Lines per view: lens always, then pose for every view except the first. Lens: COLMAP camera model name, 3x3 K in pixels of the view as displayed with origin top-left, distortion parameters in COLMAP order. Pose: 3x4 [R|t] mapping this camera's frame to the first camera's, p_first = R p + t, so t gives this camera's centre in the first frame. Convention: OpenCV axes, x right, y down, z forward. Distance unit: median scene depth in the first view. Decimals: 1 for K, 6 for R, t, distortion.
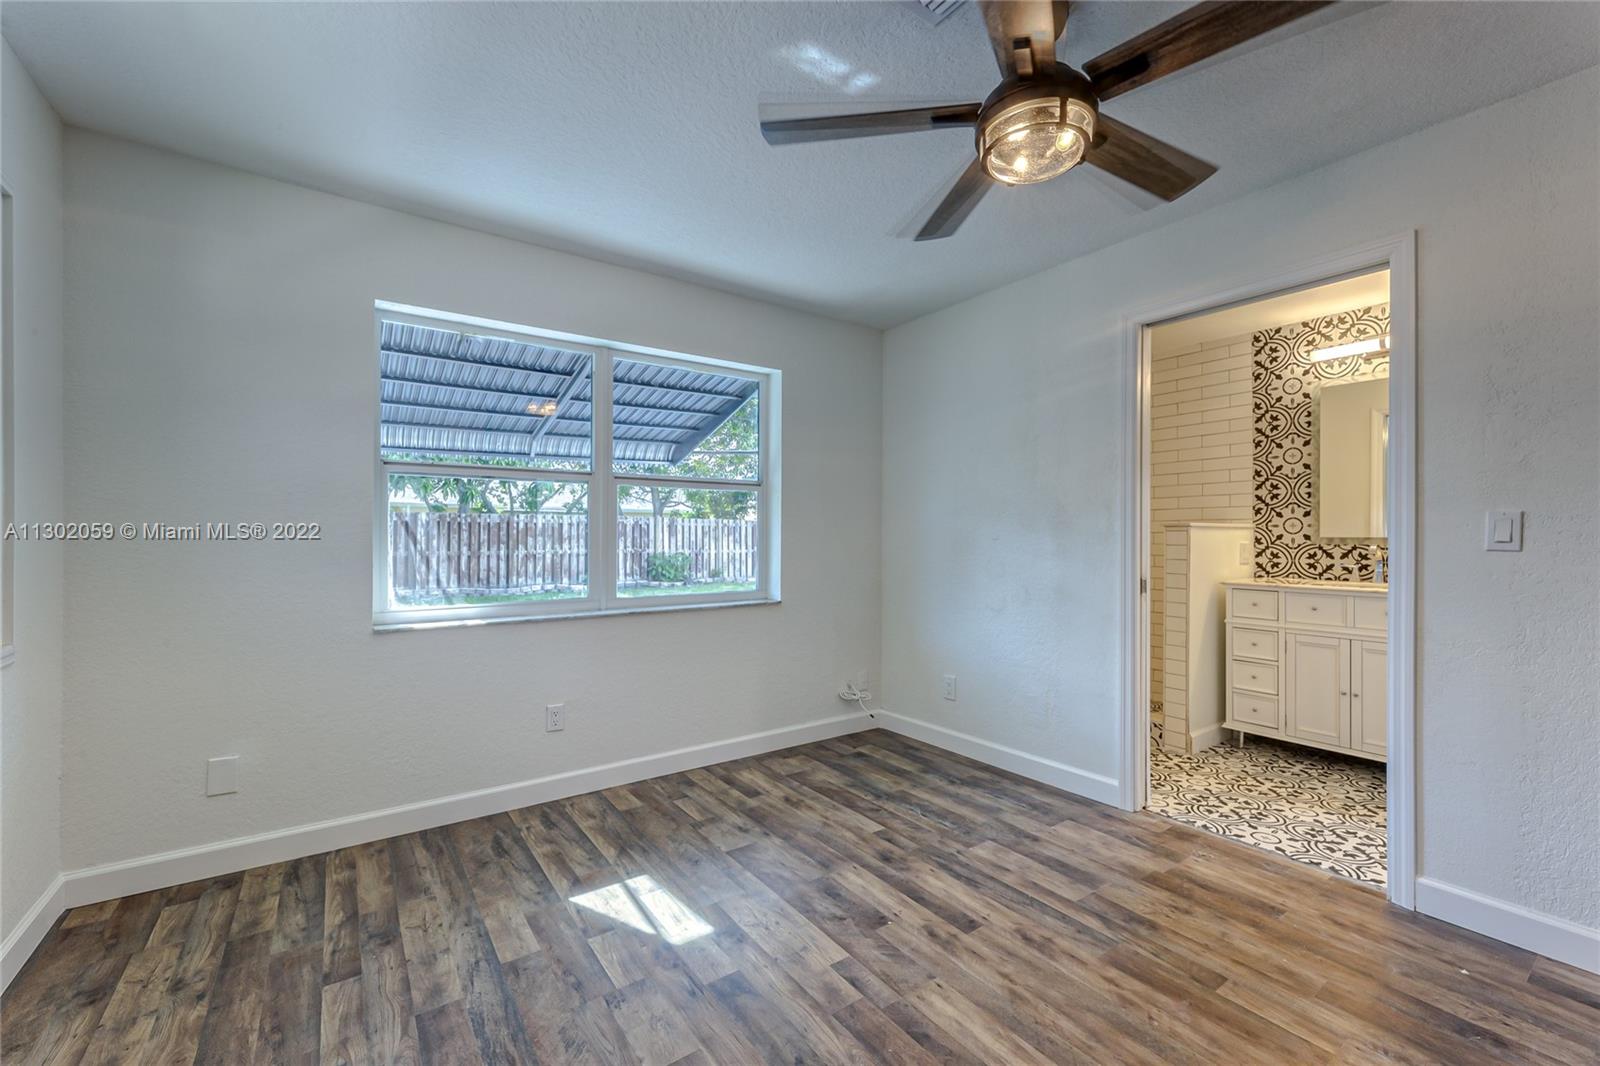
lens RADIAL K [[651.9, 0, 804.9], [0, 651.9, 539.2], [0, 0, 1]] dist [0.001153, 0.000039]
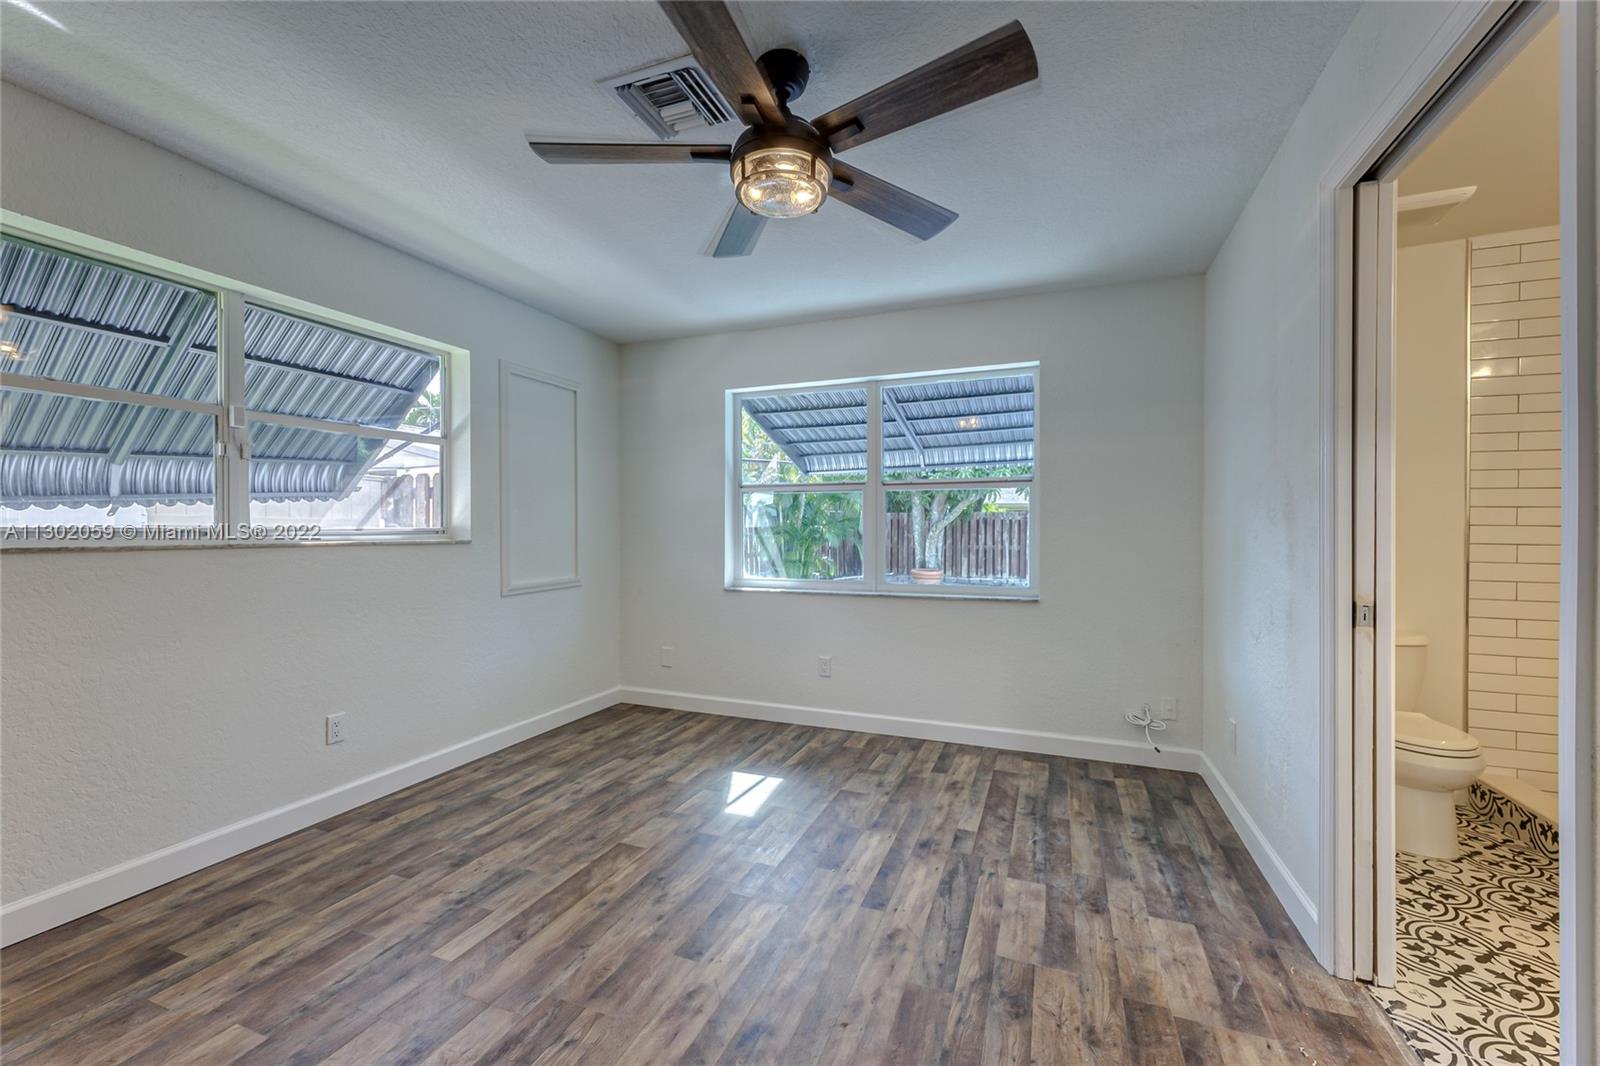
lens RADIAL K [[651.9, 0, 803.2], [0, 651.9, 526.6], [0, 0, 1]] dist [0.001153, 0.000039]
pose [[0.542688, -0.007132, -0.839904, 0.714084], [-0.005168, 0.999917, -0.011829, 0.000942], [0.839919, 0.010760, 0.542606, 0.221961]]
